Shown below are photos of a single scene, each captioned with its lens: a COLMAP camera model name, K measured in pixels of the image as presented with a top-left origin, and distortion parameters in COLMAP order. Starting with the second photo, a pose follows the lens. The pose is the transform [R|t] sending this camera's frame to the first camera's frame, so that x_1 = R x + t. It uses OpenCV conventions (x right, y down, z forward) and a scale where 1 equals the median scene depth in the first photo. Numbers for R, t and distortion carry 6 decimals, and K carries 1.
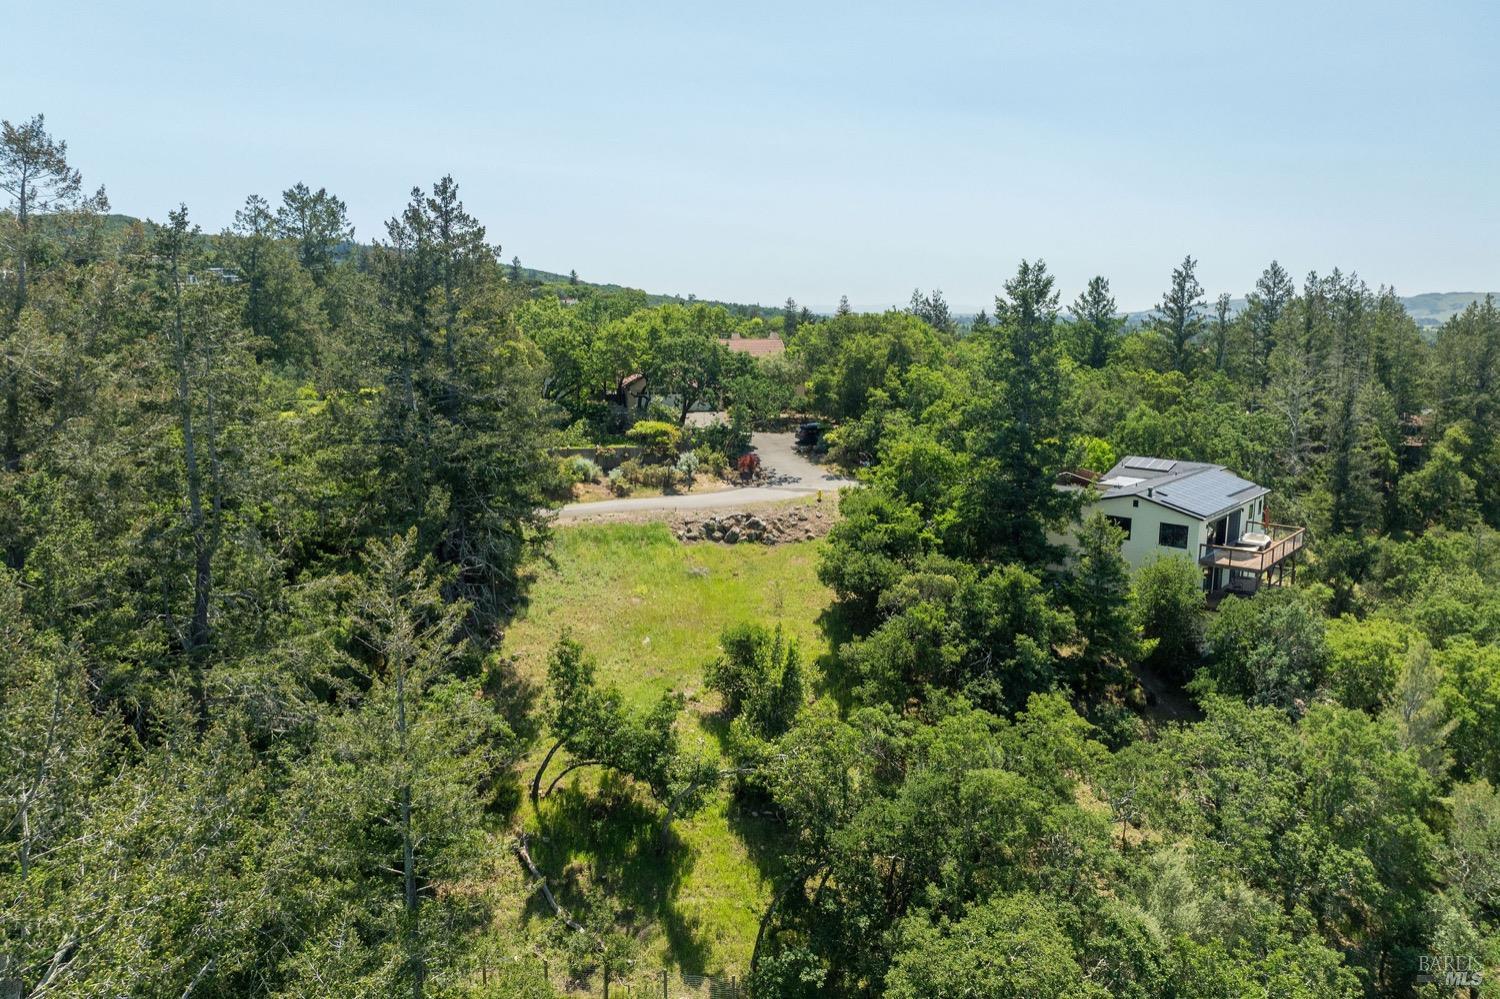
lens RADIAL K [[1057.1, 0, 750.0], [0, 1057.1, 499.6], [0, 0, 1]] dist [-0.037873, 0.004142]
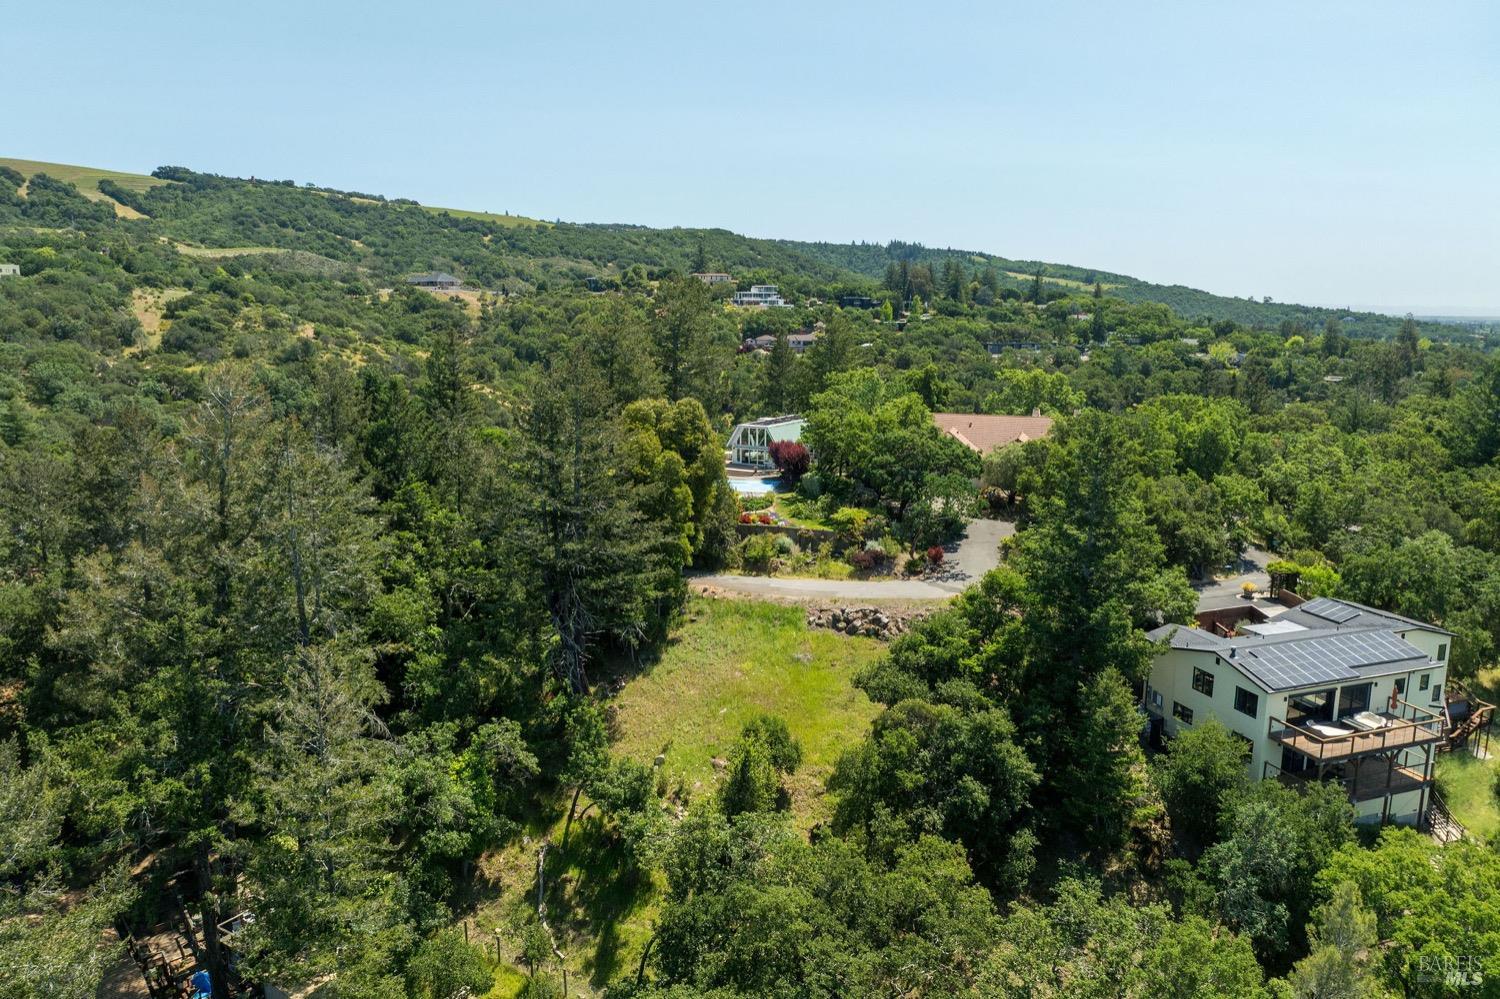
lens RADIAL K [[1057.1, 0, 751.5], [0, 1057.1, 501.2], [0, 0, 1]] dist [-0.037873, 0.004142]
pose [[0.859386, 0.092076, -0.502969, 0.446484], [-0.087495, 0.995626, 0.032767, -0.128842], [0.503786, 0.015848, 0.863683, -0.030170]]
